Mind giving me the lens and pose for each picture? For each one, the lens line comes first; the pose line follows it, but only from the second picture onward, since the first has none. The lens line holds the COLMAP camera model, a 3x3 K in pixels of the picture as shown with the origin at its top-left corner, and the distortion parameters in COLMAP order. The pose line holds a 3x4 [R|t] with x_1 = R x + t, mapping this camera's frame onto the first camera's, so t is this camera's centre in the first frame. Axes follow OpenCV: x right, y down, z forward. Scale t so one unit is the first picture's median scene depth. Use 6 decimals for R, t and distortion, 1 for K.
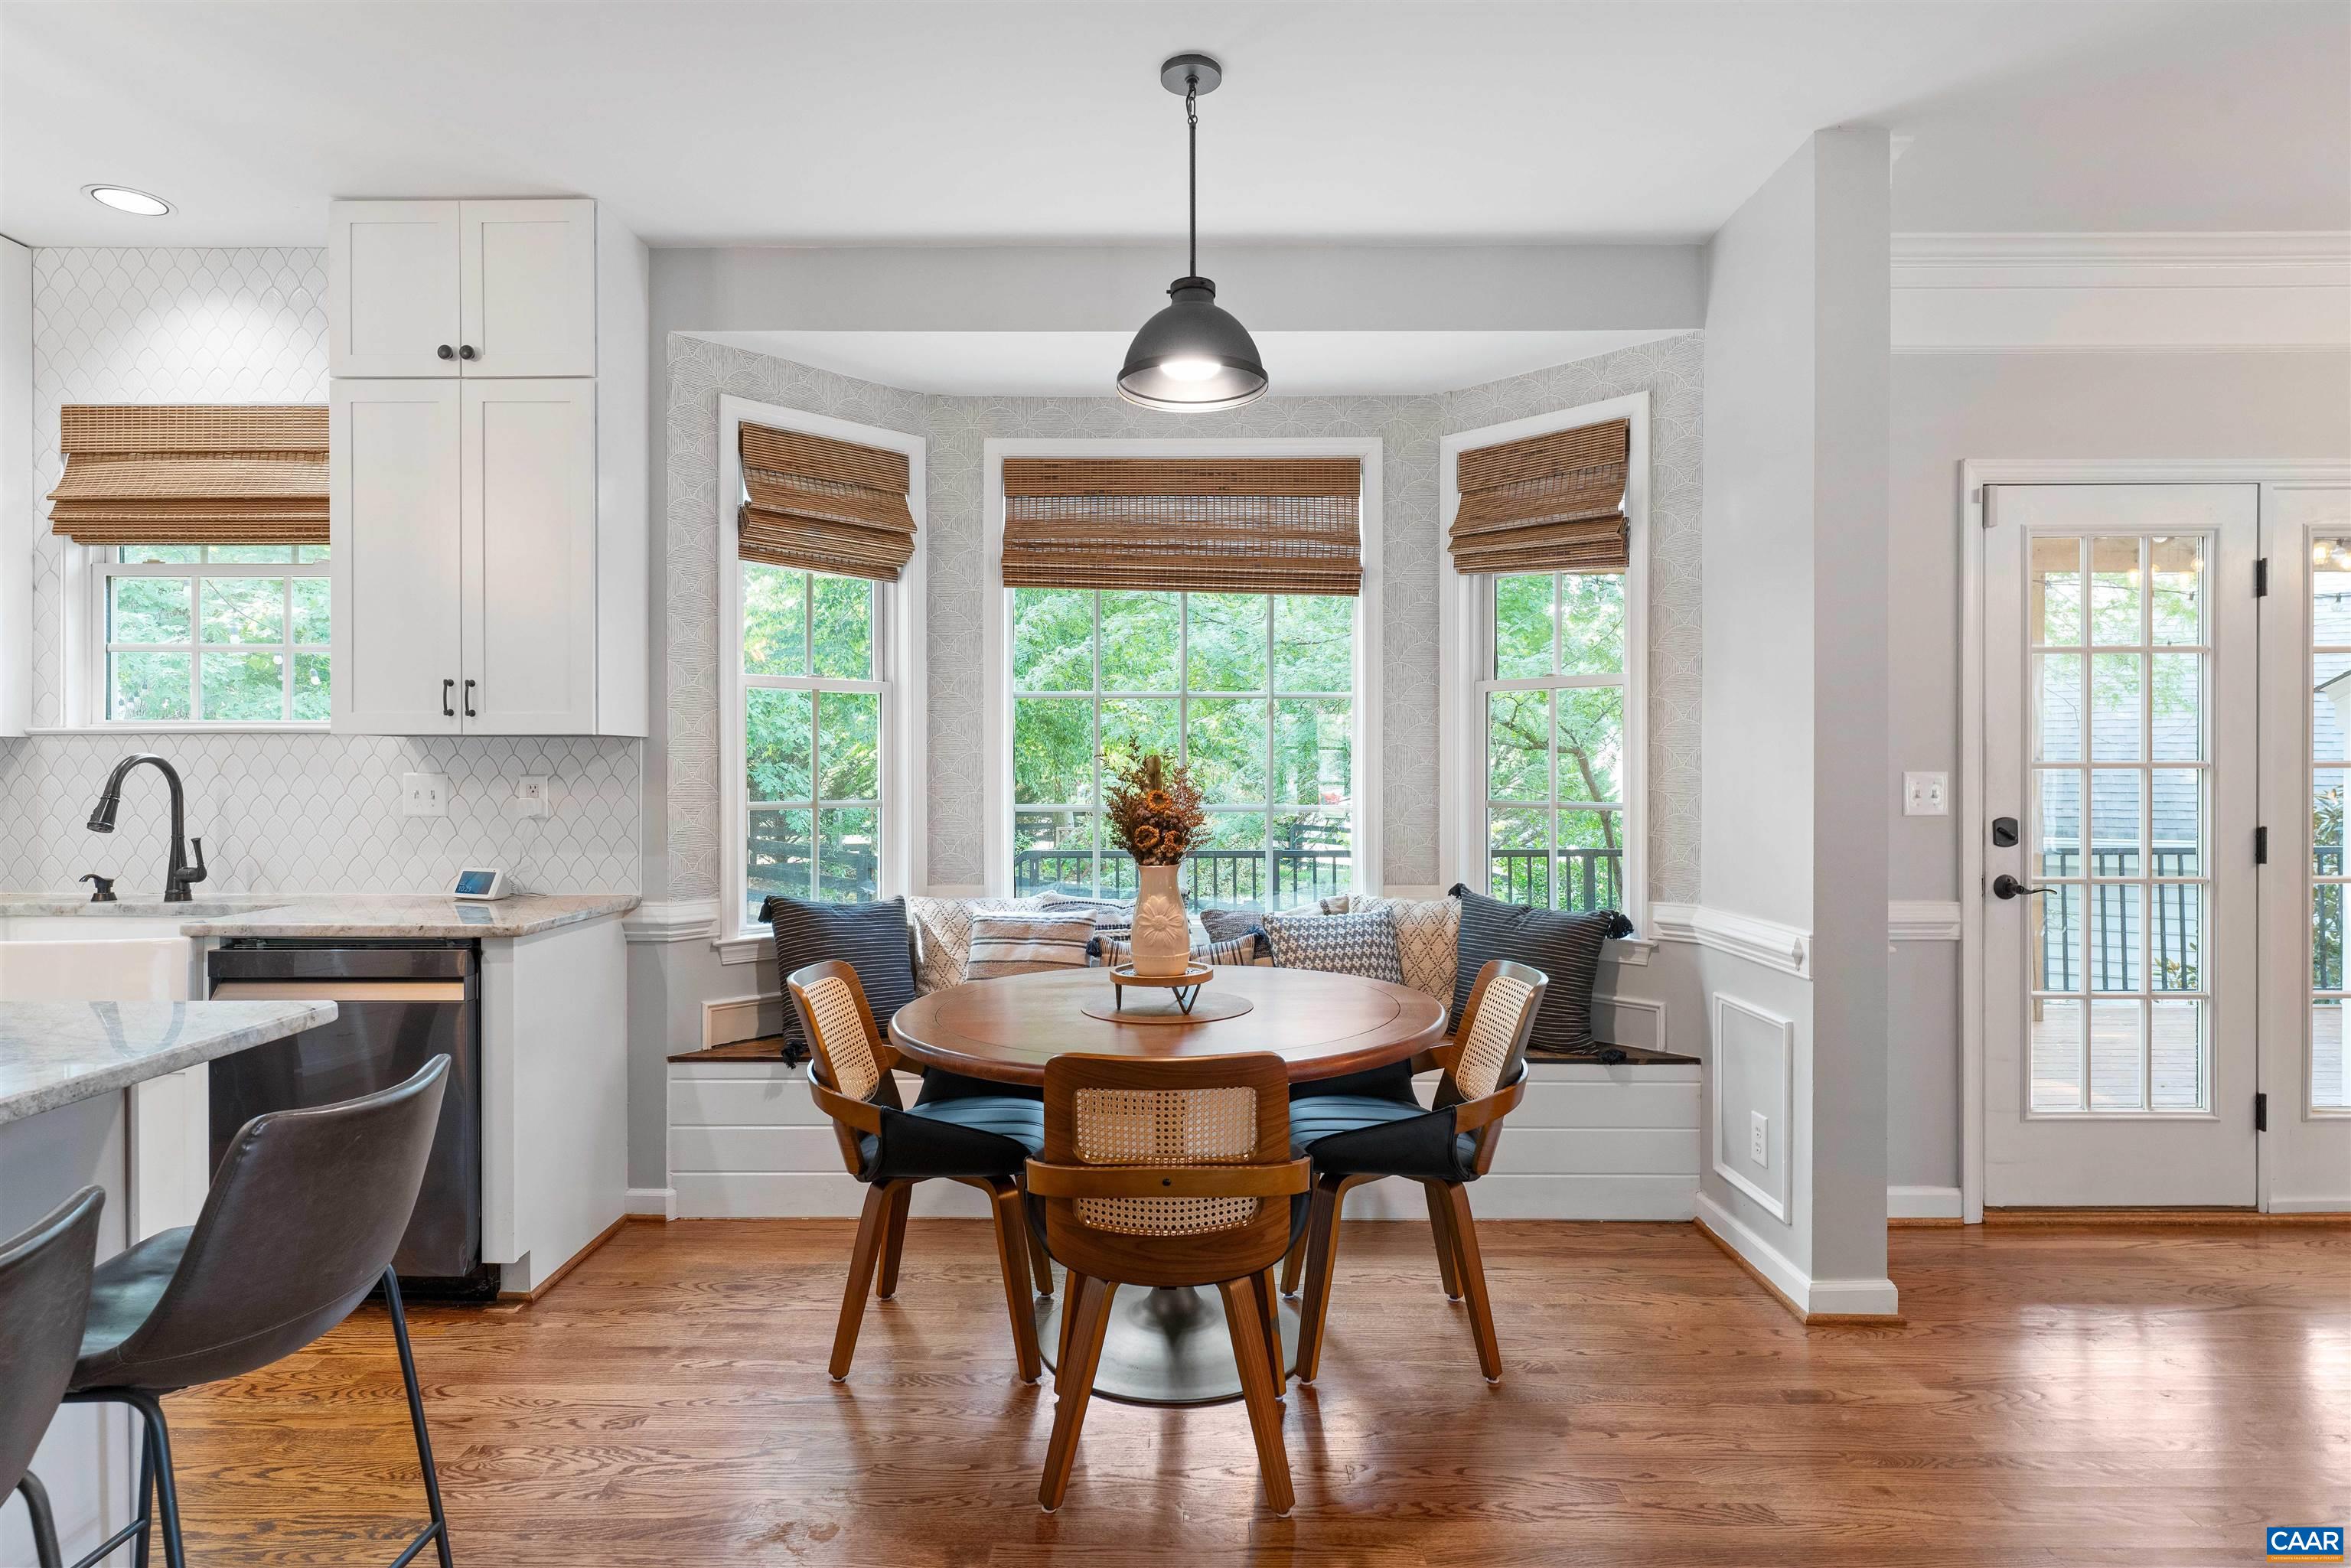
lens RADIAL K [[1250.9, 0, 1166.8], [0, 1250.9, 774.4], [0, 0, 1]] dist [-0.000182, -0.000728]
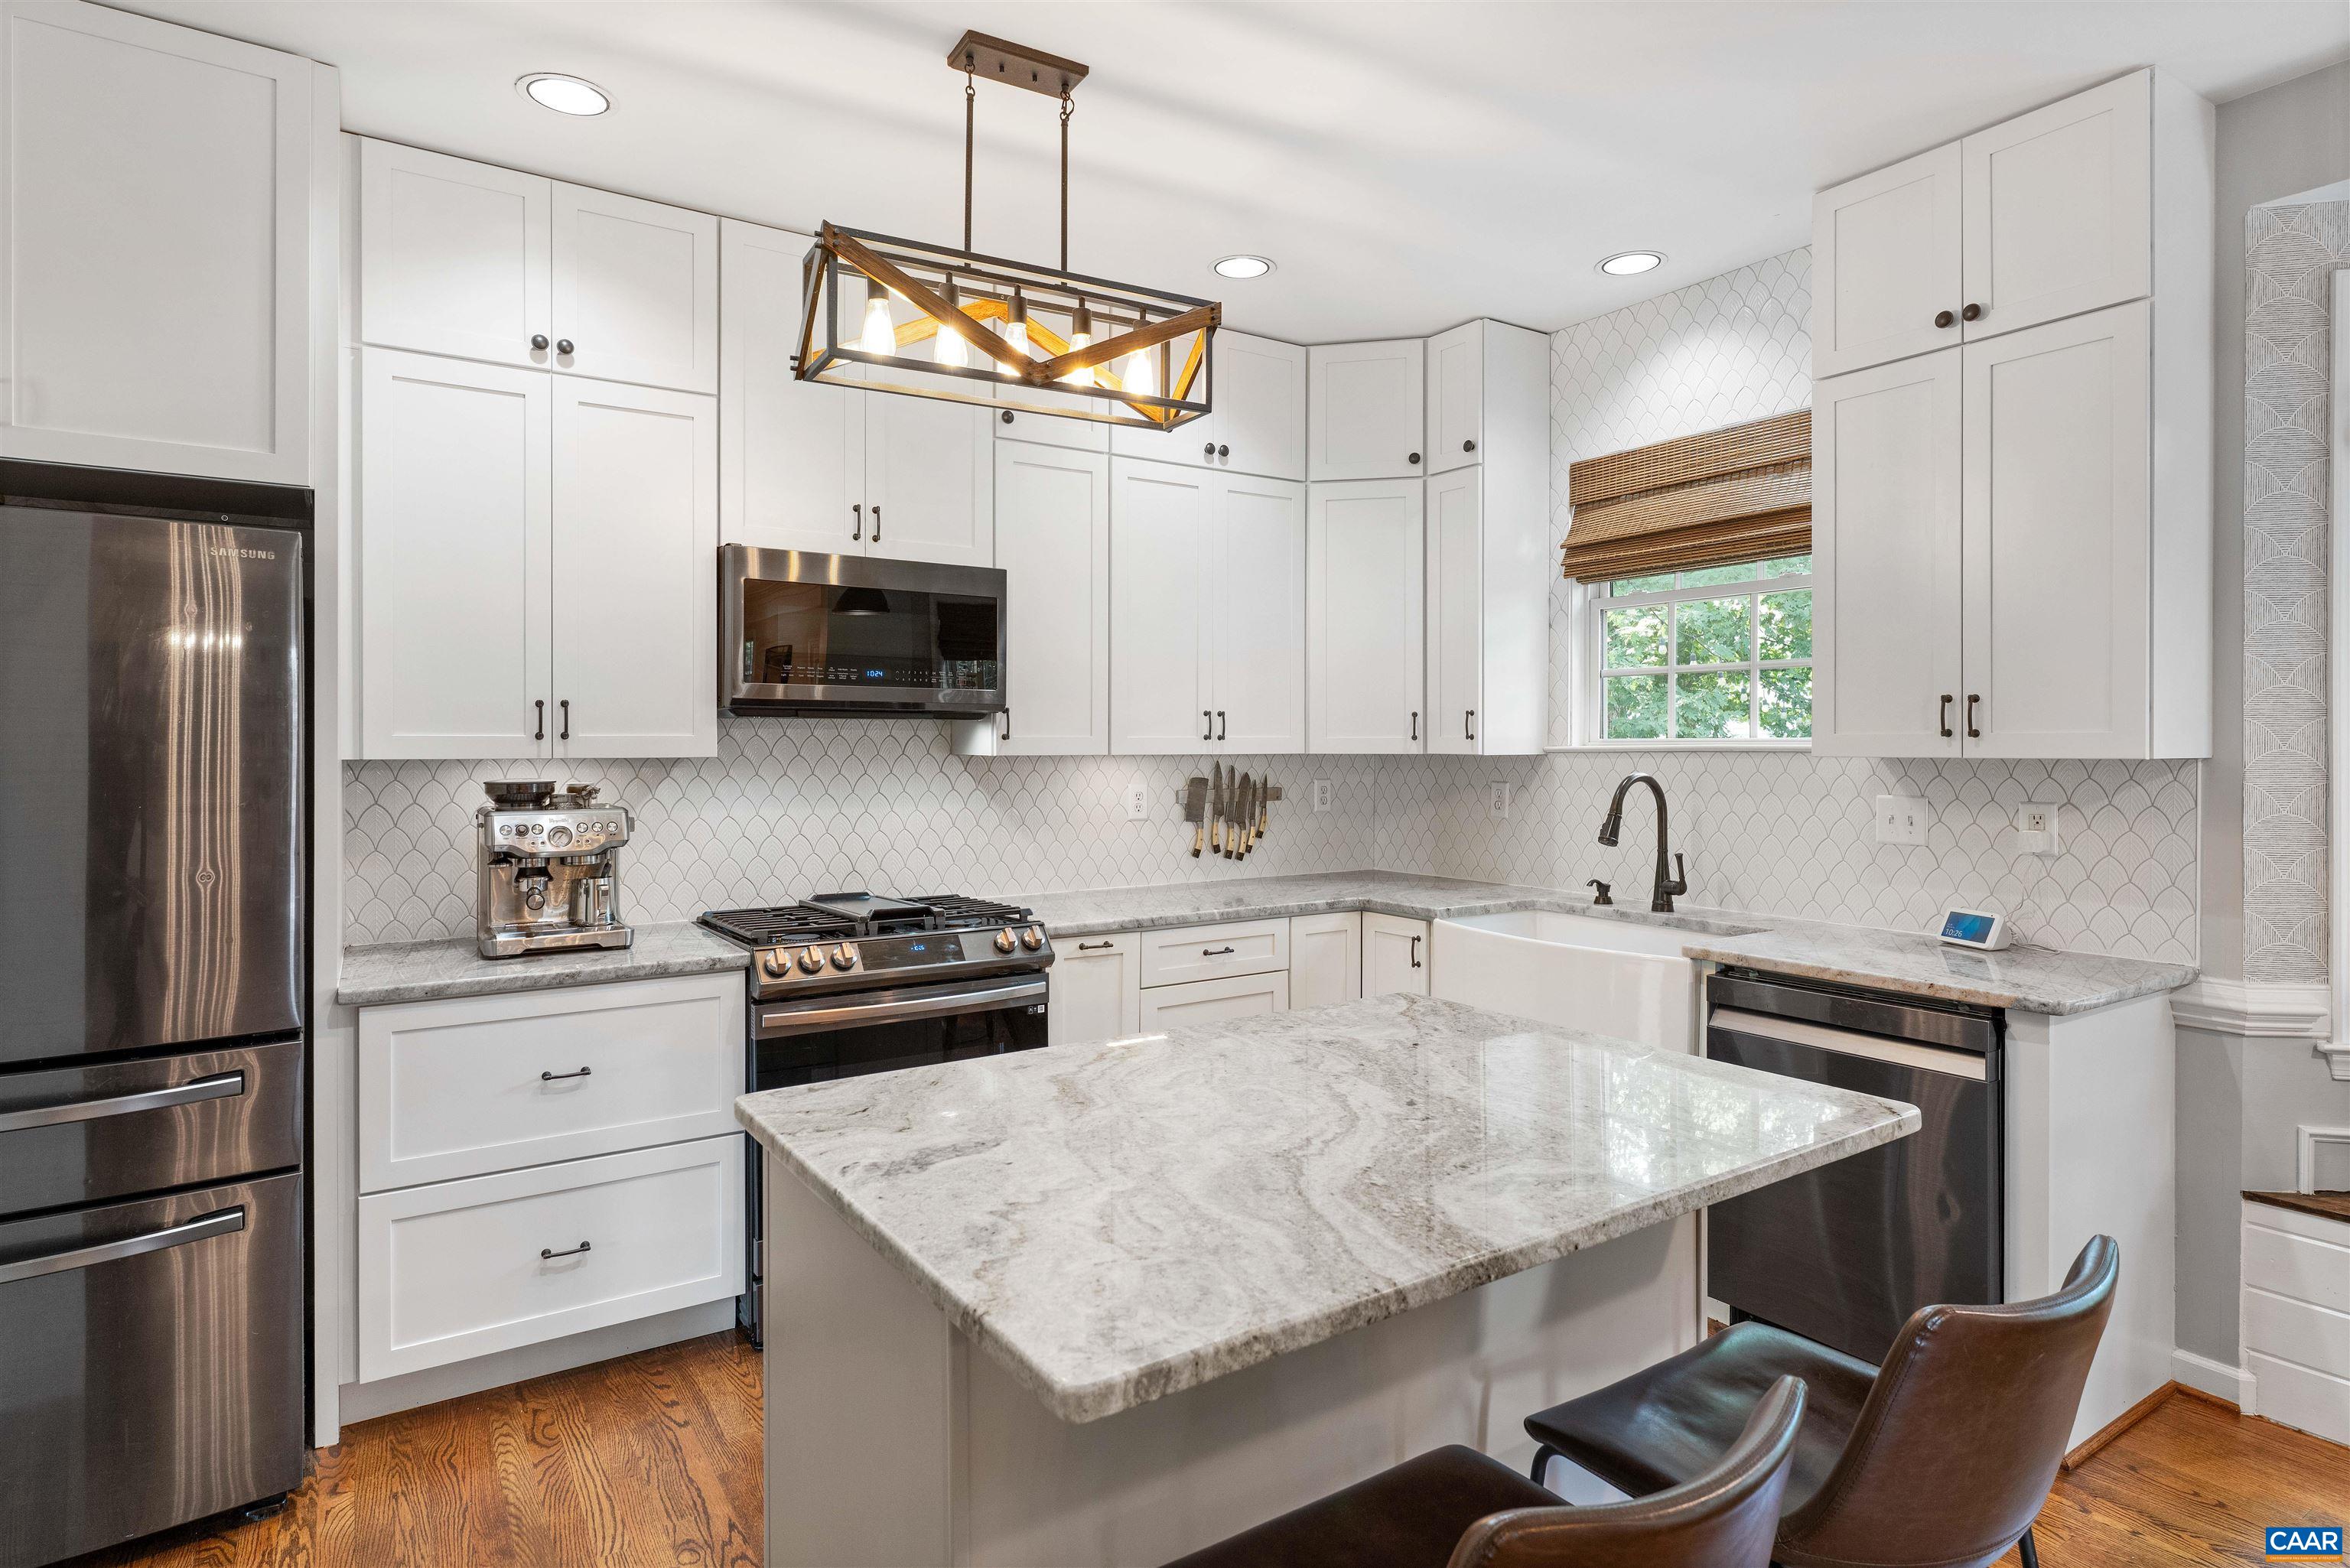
lens RADIAL K [[1245.7, 0, 1161.5], [0, 1245.7, 750.9], [0, 0, 1]] dist [0.000624, -0.001128]
pose [[0.548999, 0.002375, -0.835820, -0.136818], [-0.003978, 0.999992, 0.000228, -0.031880], [0.835814, 0.003200, 0.549004, 0.062999]]
